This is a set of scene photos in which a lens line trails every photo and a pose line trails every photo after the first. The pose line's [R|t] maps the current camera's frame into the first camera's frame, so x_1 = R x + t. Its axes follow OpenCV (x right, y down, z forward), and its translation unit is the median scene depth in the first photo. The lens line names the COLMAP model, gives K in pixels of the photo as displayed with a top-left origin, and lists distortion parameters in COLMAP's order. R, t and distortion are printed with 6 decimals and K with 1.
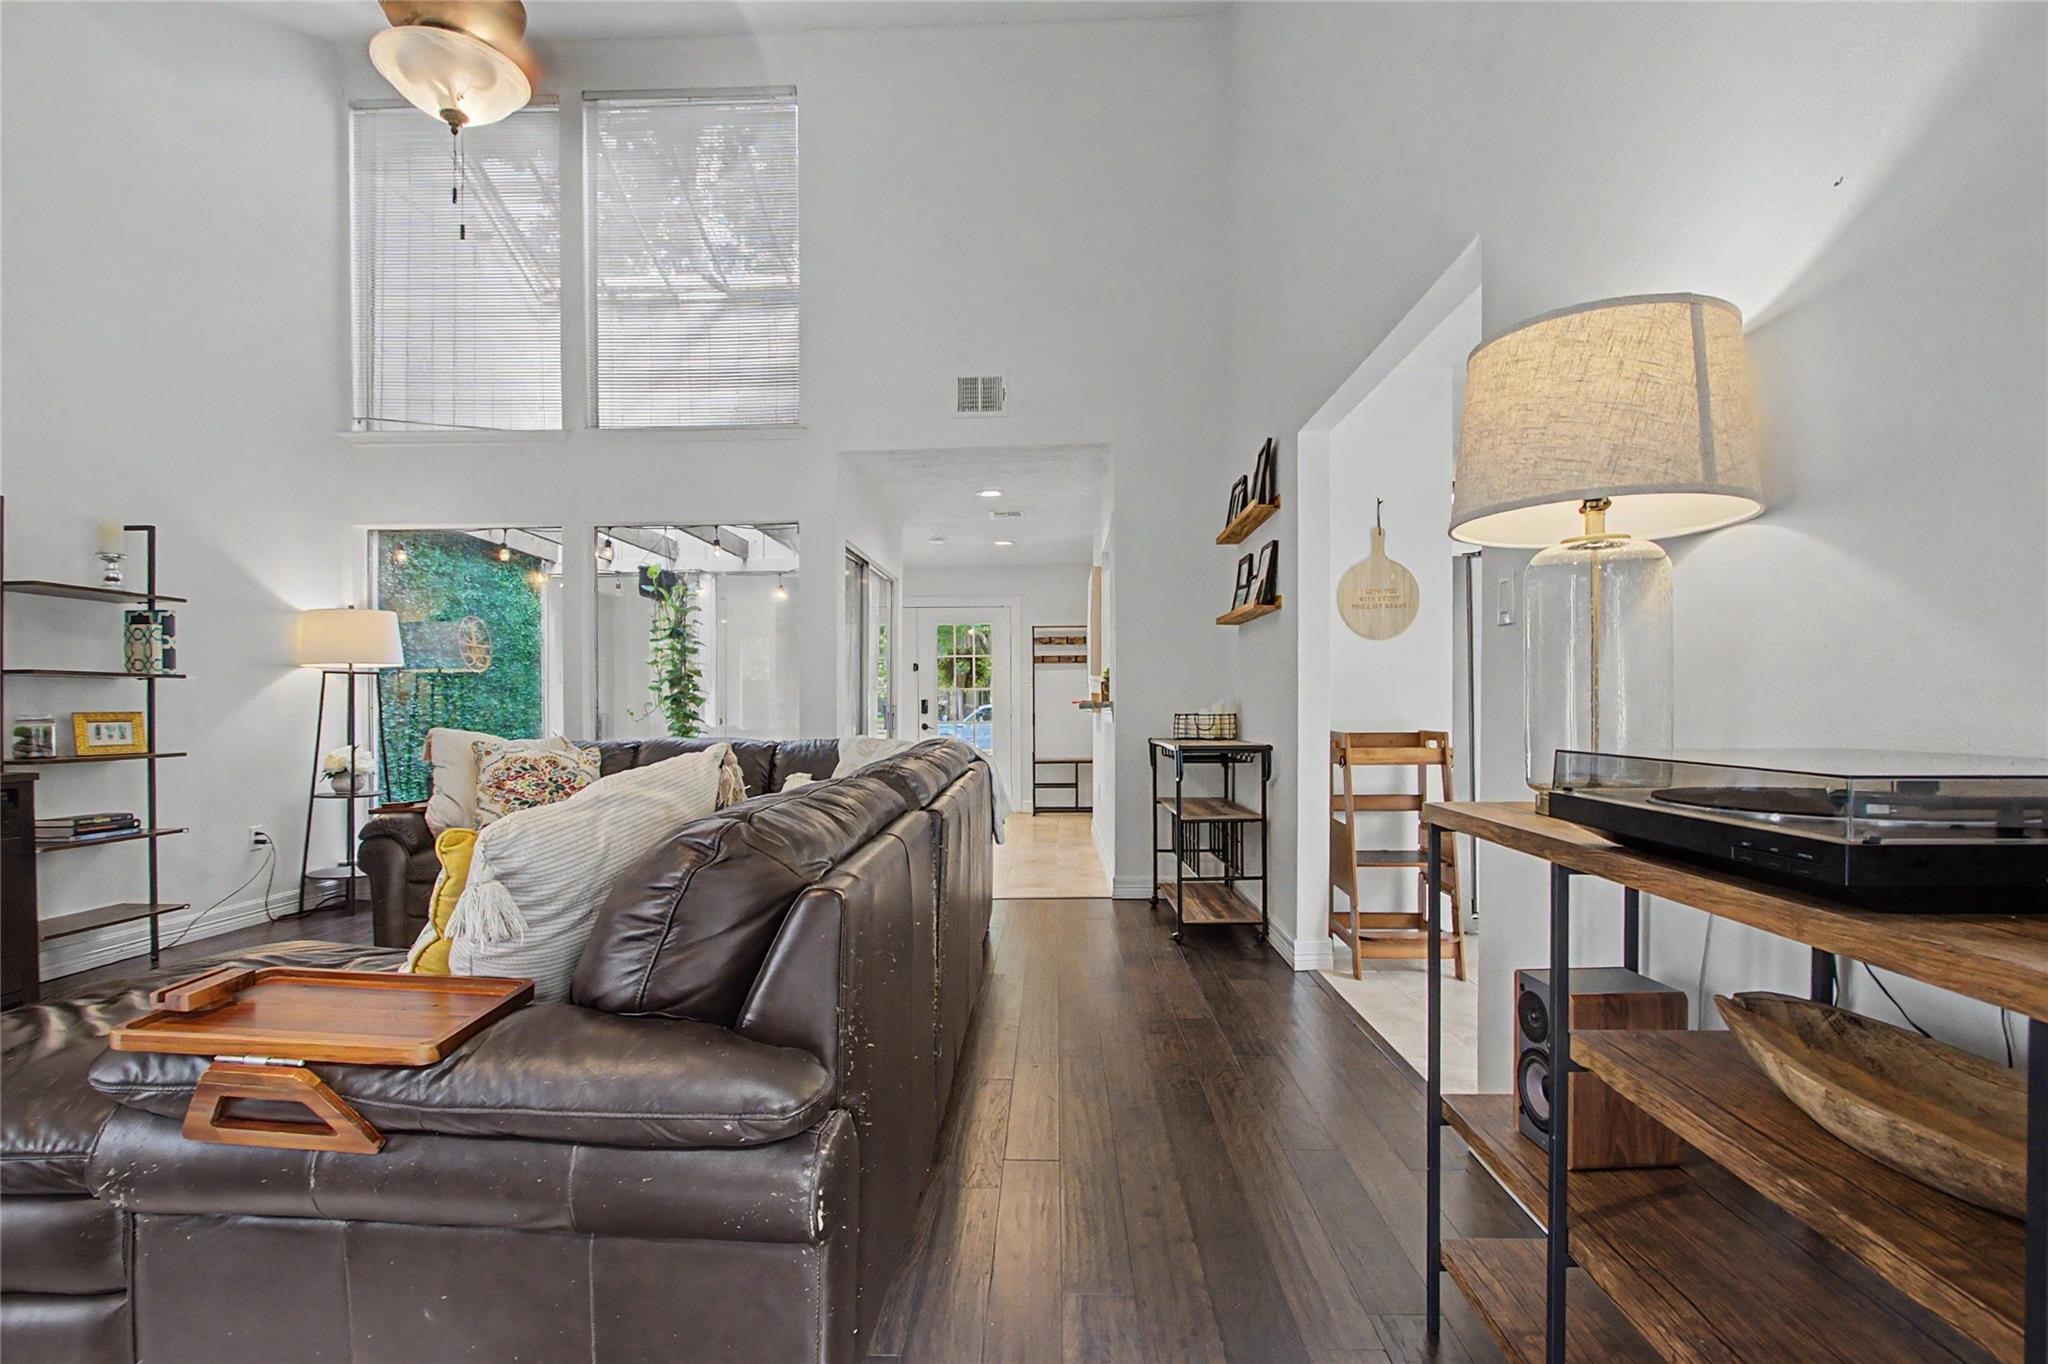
lens RADIAL K [[975.3, 0, 1024.8], [0, 975.3, 714.6], [0, 0, 1]] dist [-0.002110, 0.000294]
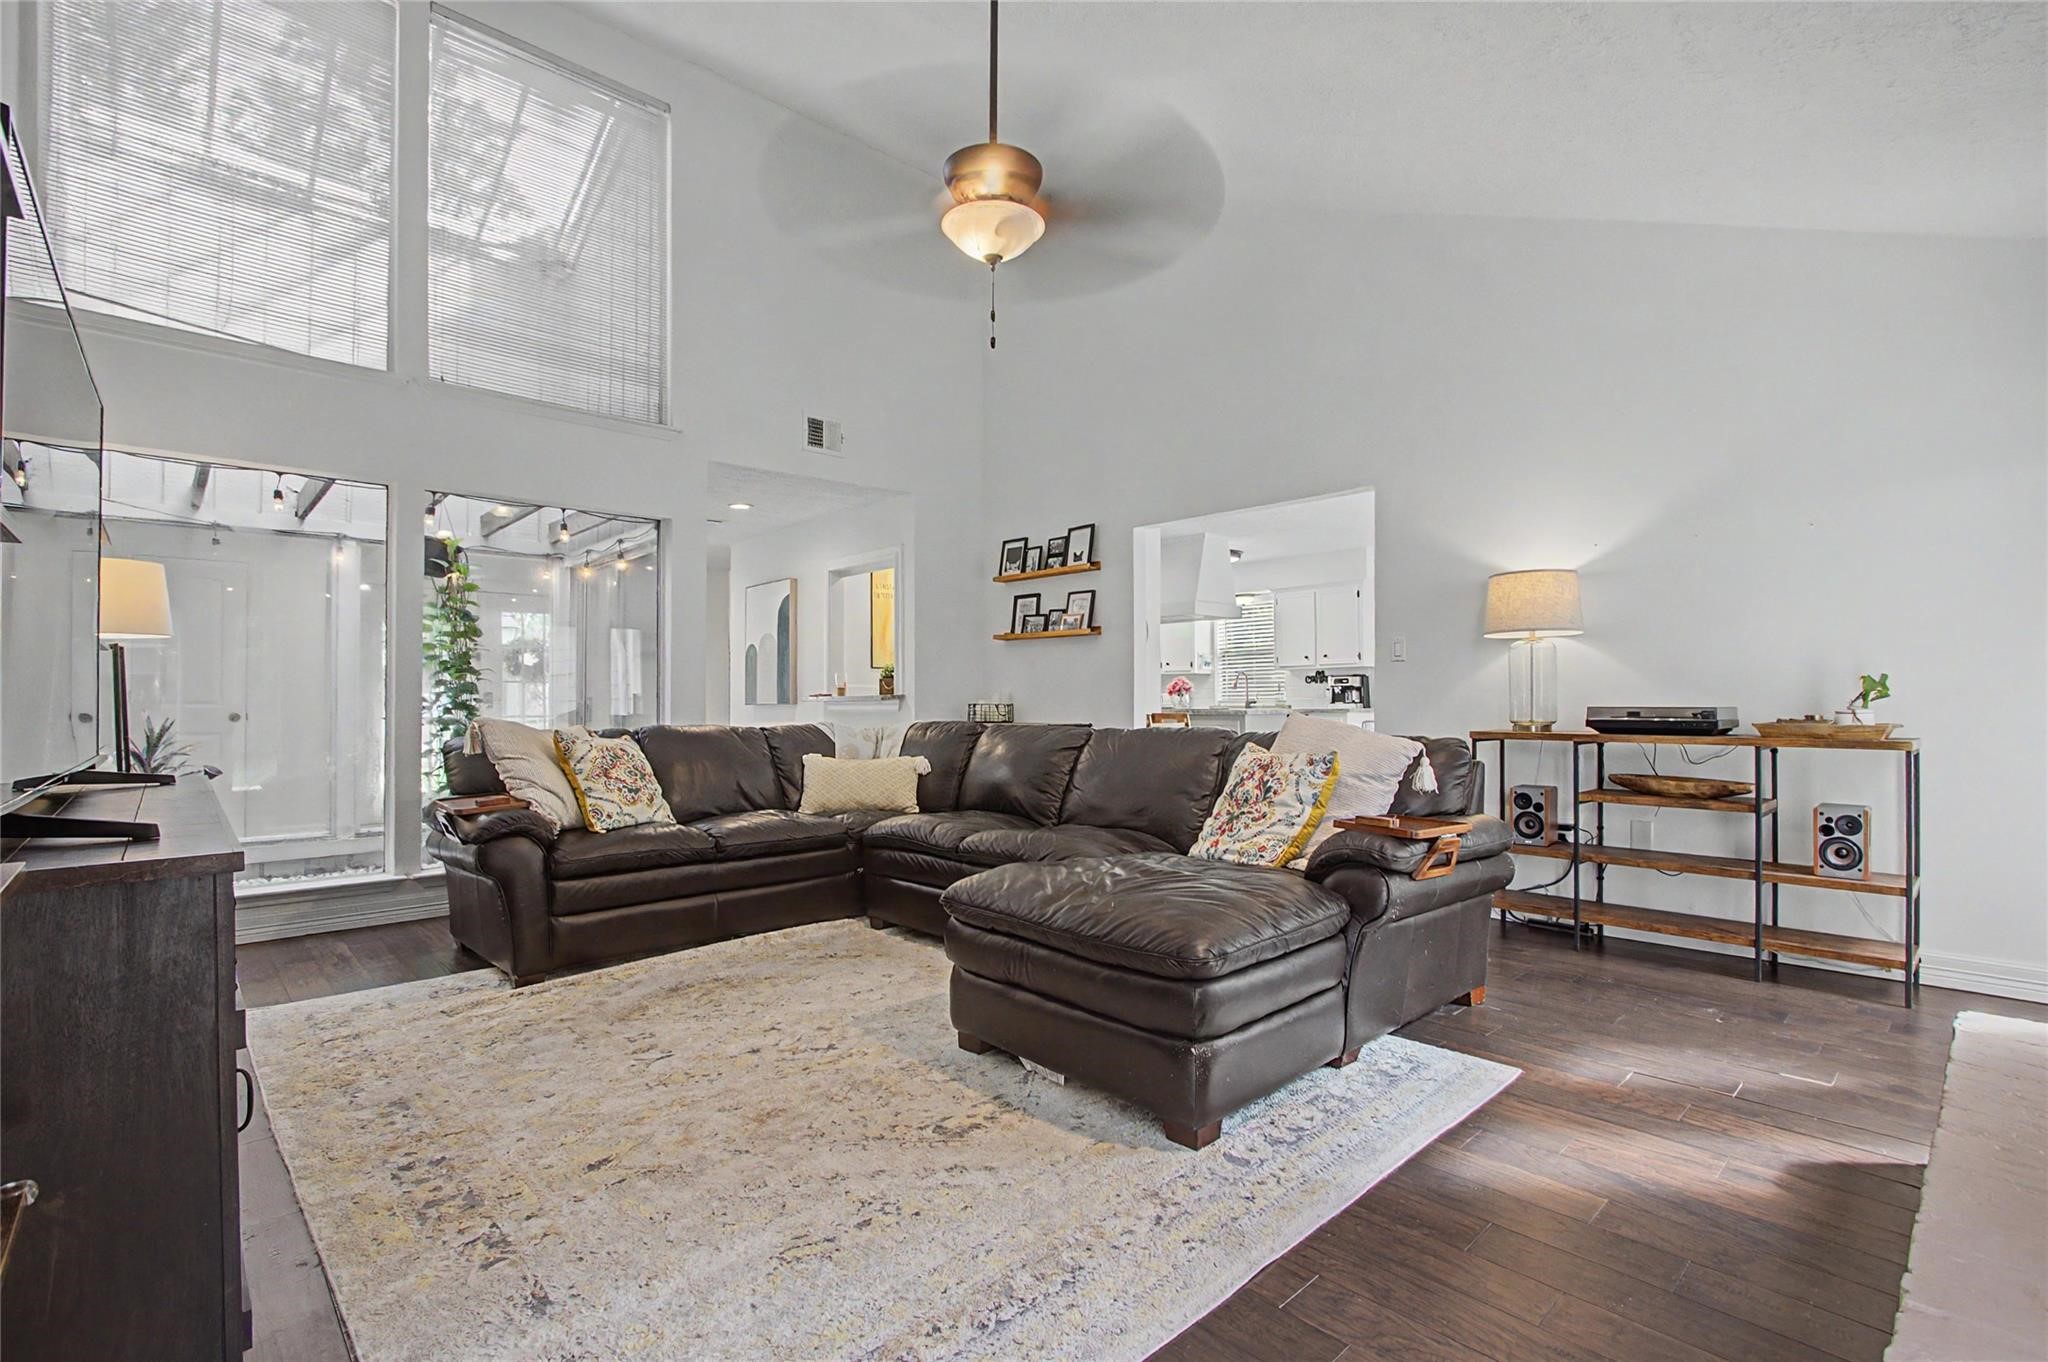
lens RADIAL K [[927.5, 0, 1025.0], [0, 927.5, 699.2], [0, 0, 1]] dist [-0.021246, 0.000021]
pose [[0.695318, 0.005123, 0.718684, -1.018832], [0.005940, 0.999899, -0.012874, 0.014178], [-0.718678, 0.013220, 0.695217, 0.070045]]
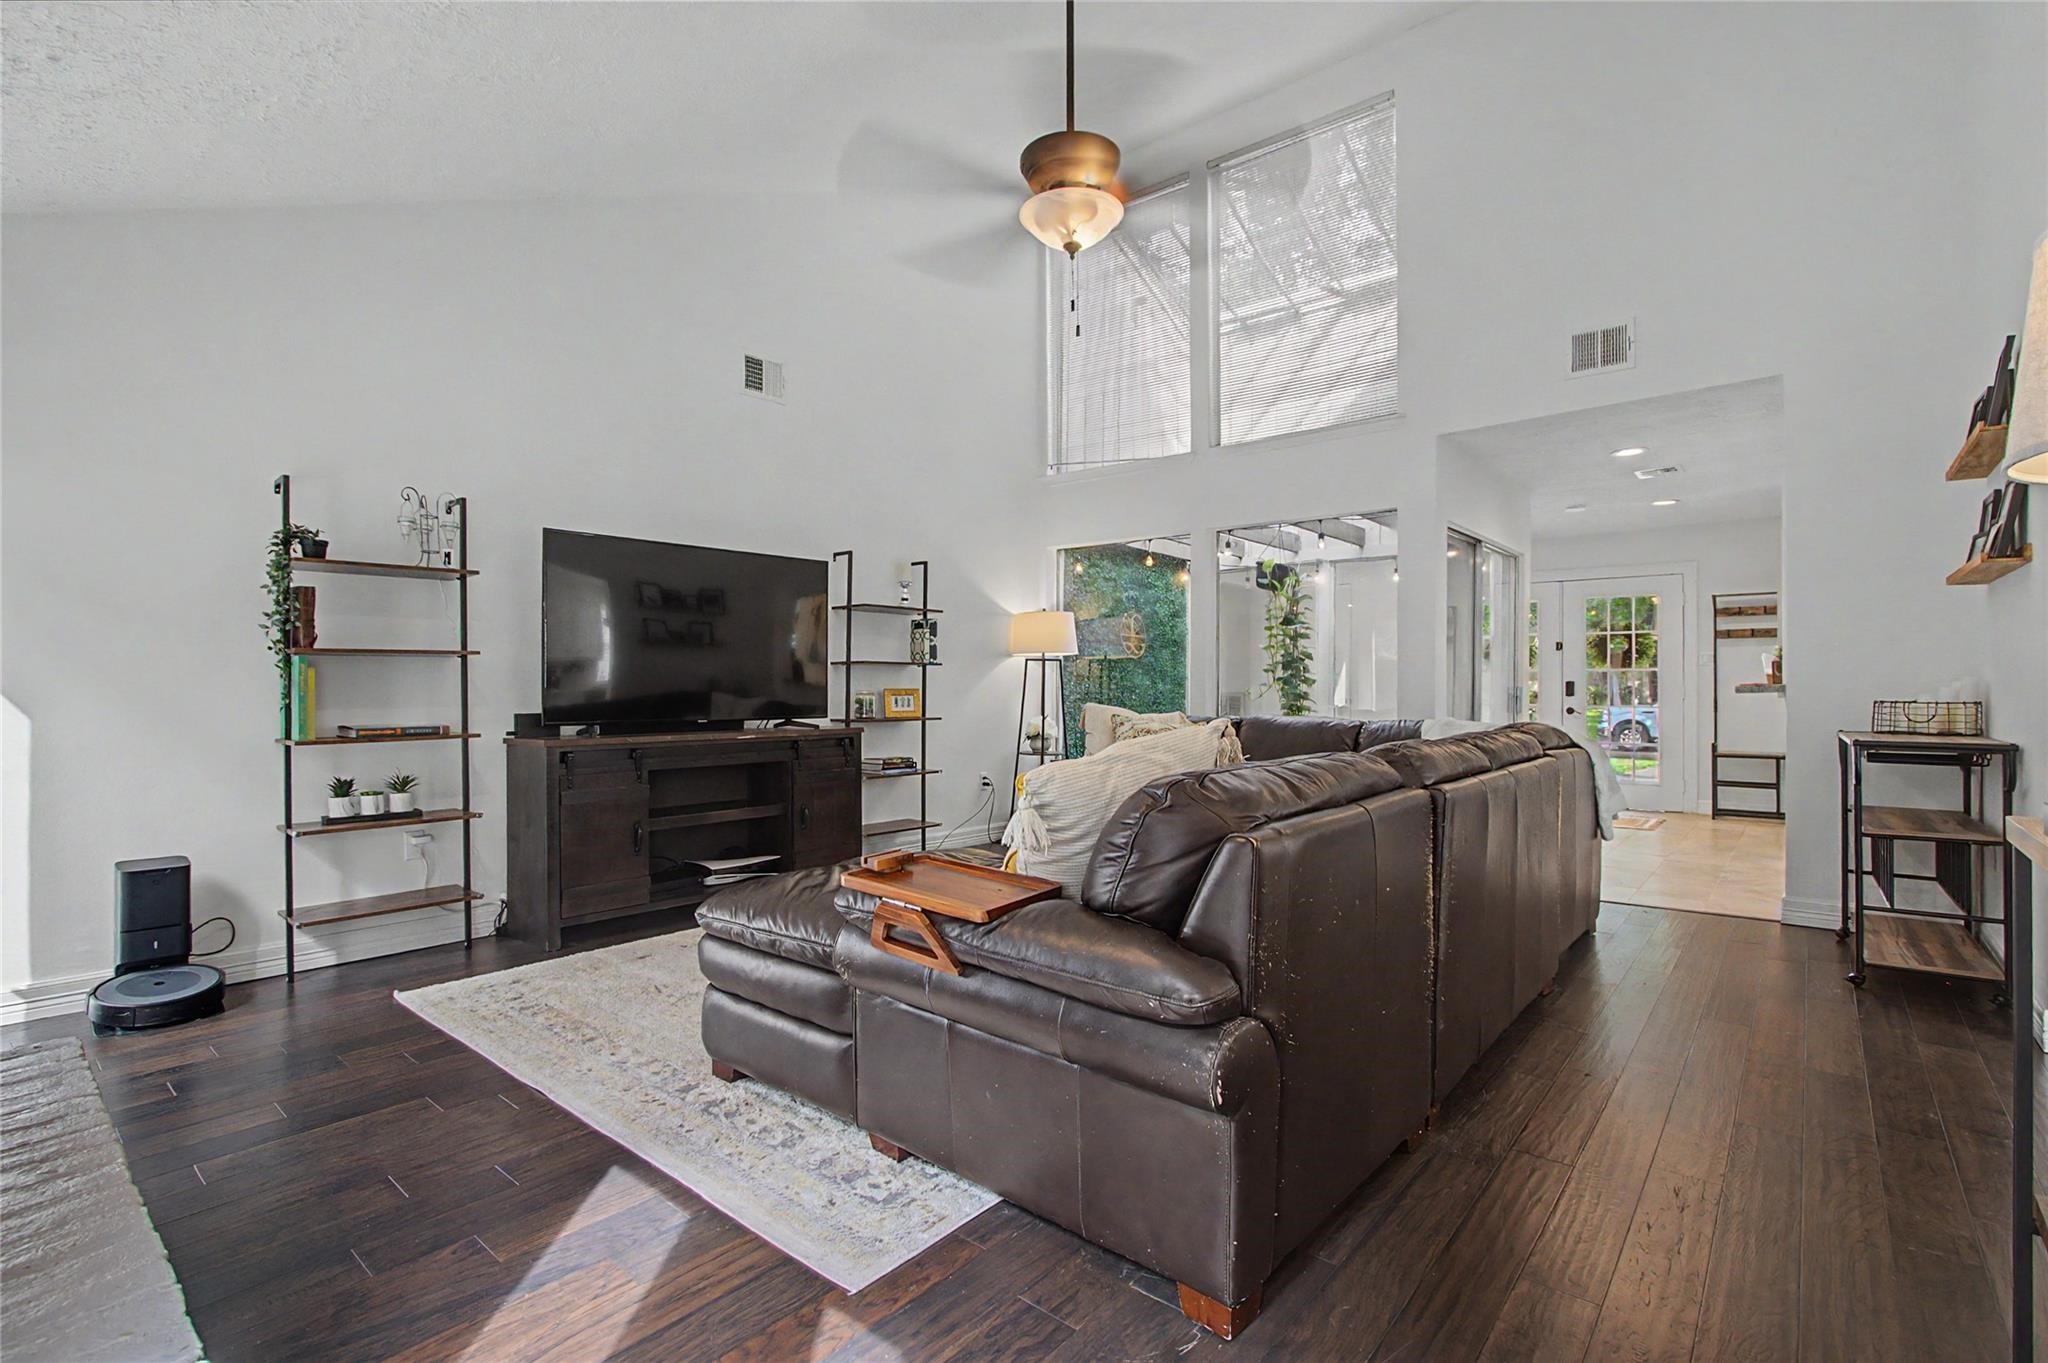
lens RADIAL K [[930.7, 0, 1024.0], [0, 930.7, 681.5], [0, 0, 1]] dist [0.000130, 0.000320]
pose [[0.799138, 0.002543, -0.601142, 0.060068], [-0.011198, 0.999881, -0.010657, -0.000545], [0.601043, 0.015248, 0.799071, -0.024178]]
